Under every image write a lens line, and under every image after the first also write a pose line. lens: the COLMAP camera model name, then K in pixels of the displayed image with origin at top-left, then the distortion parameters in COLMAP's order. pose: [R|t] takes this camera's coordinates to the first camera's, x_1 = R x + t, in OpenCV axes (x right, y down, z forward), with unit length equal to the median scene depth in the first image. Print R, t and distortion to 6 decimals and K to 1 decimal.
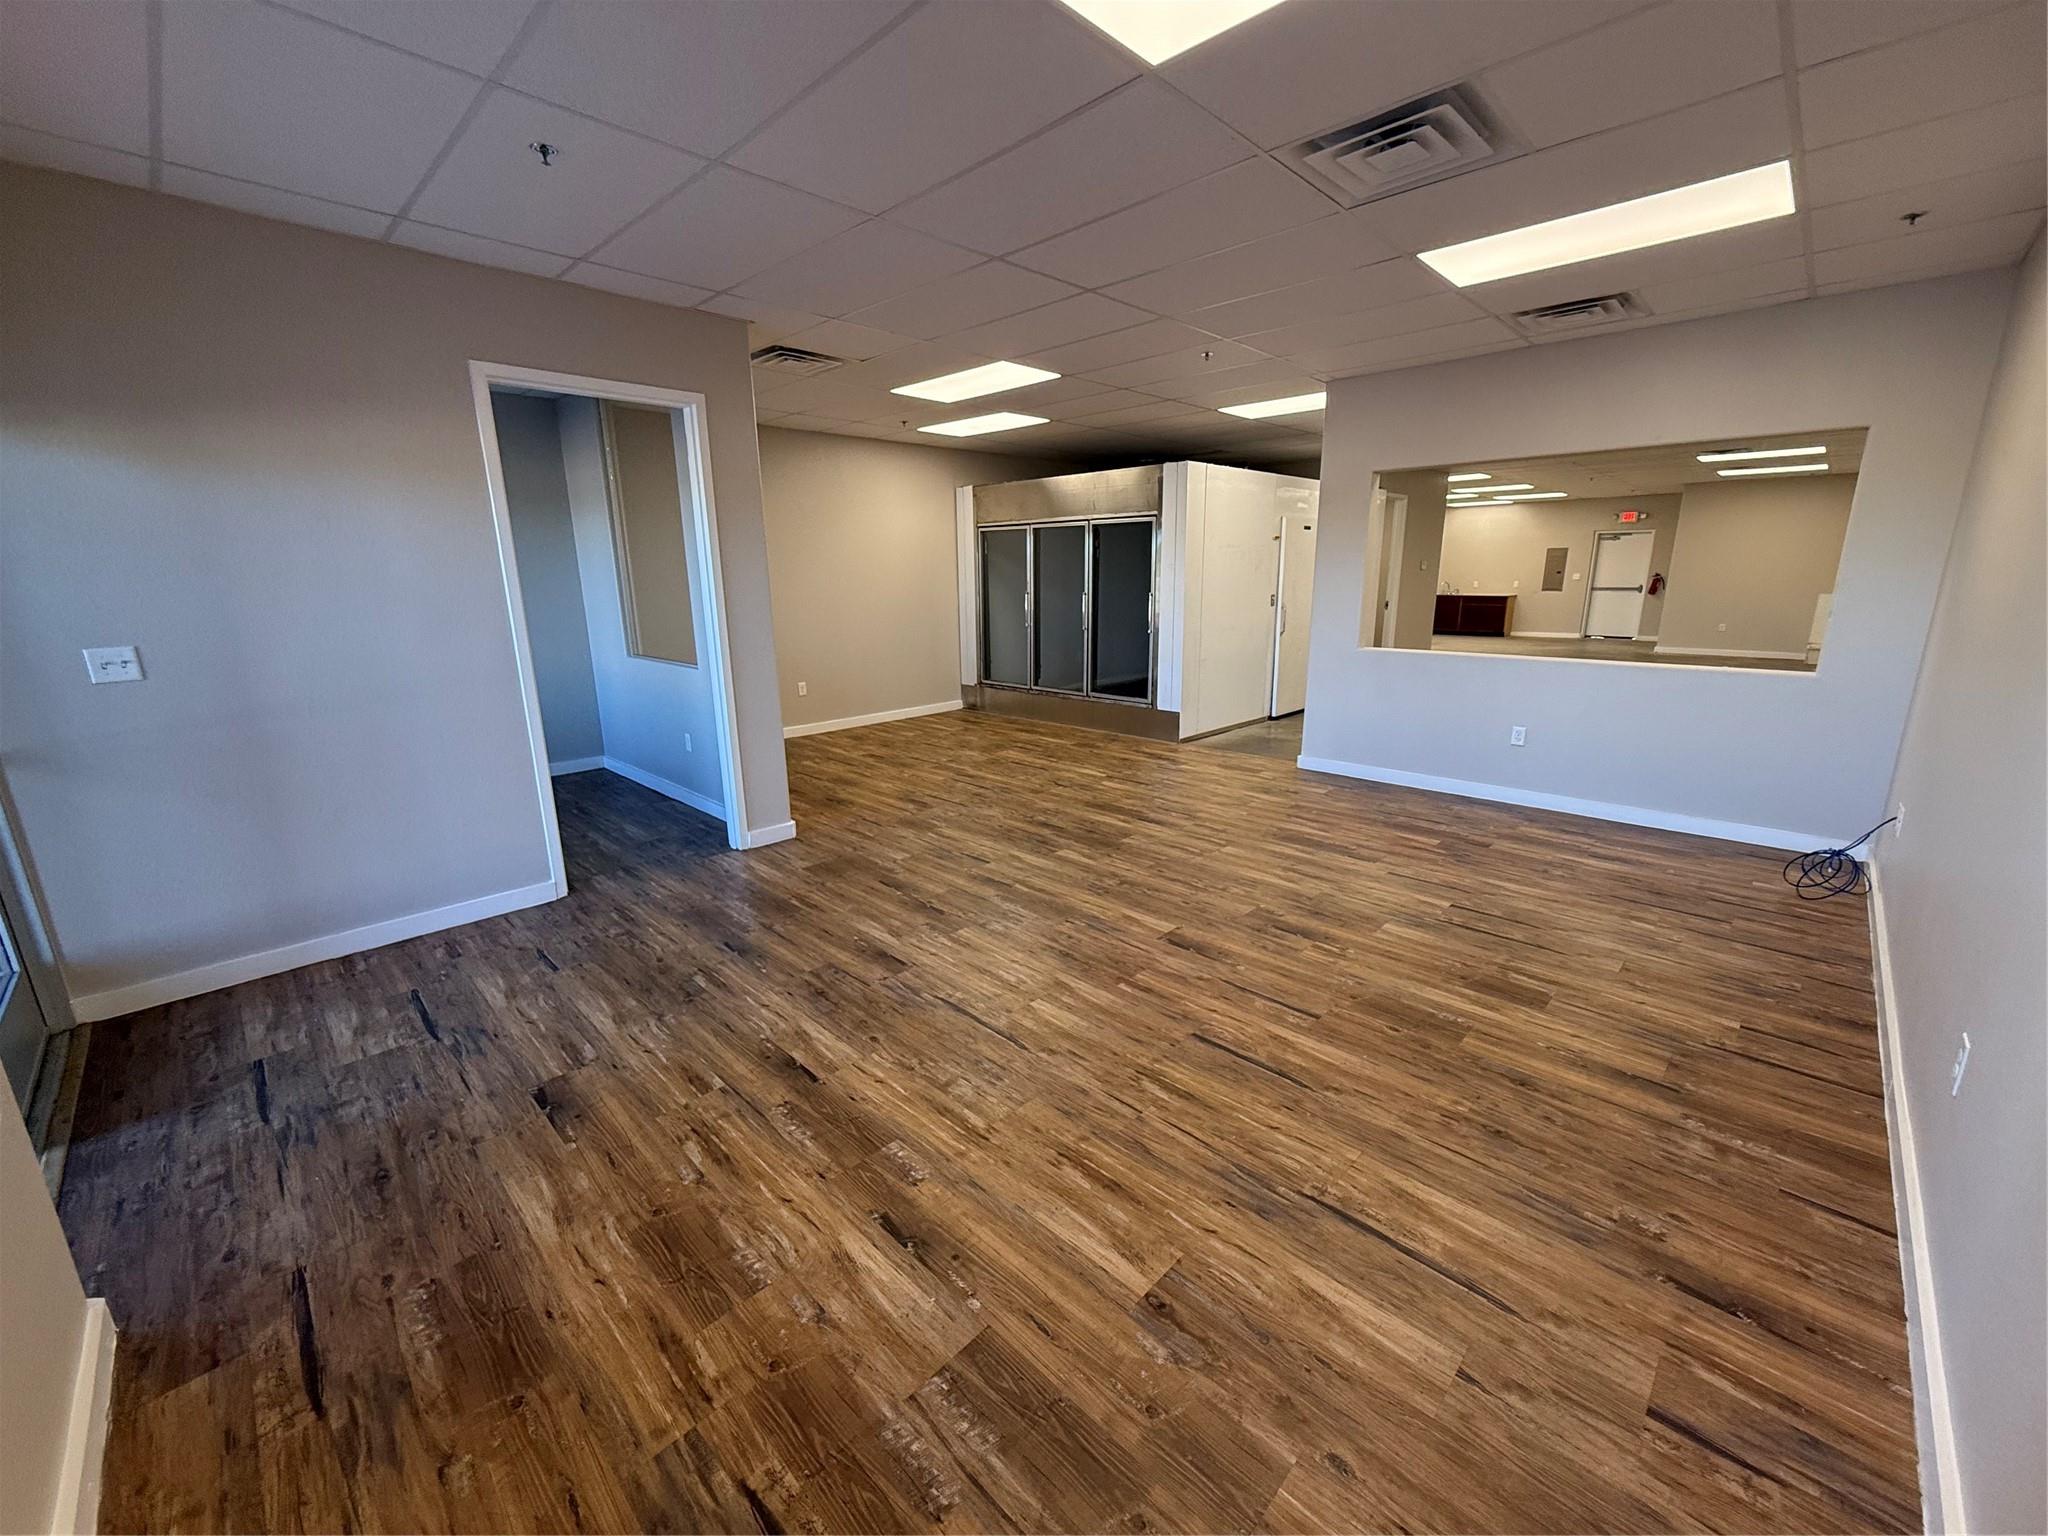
lens RADIAL K [[814.3, 0, 1028.7], [0, 814.3, 769.9], [0, 0, 1]] dist [-0.000728, 0.000002]
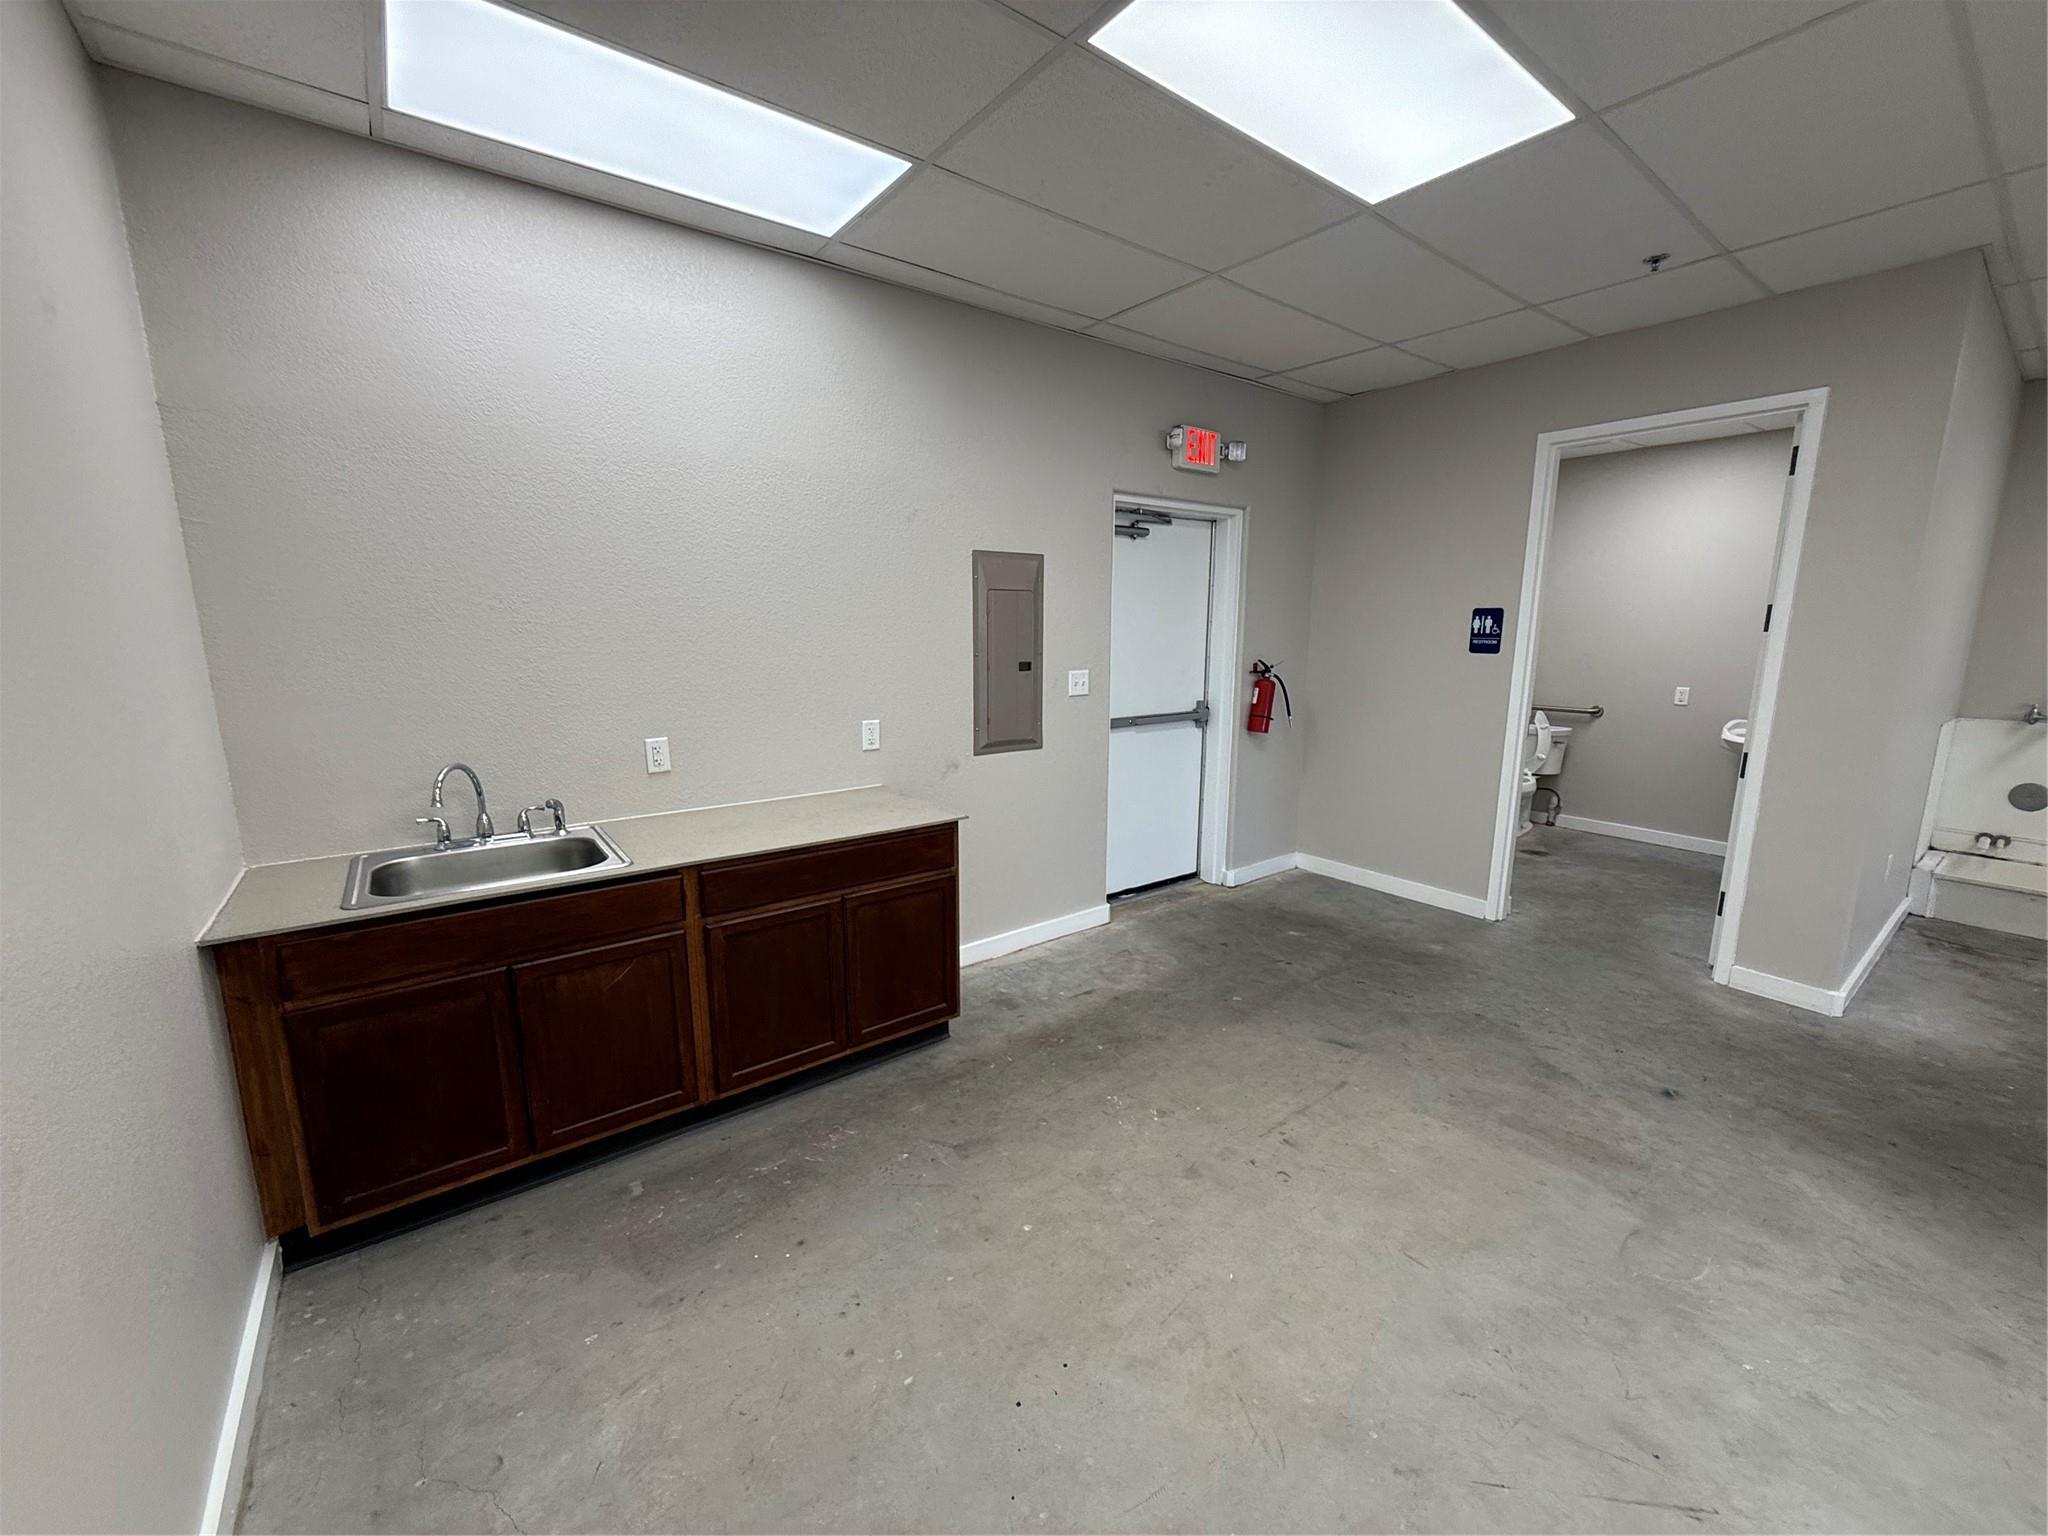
lens RADIAL K [[814.3, 0, 1030.6], [0, 814.3, 772.1], [0, 0, 1]] dist [-0.000728, 0.000002]
pose [[0.150568, -0.166184, 0.974532, 2.006435], [0.234567, 0.963625, 0.128082, -1.119625], [-0.960368, 0.209308, 0.184073, 4.444942]]
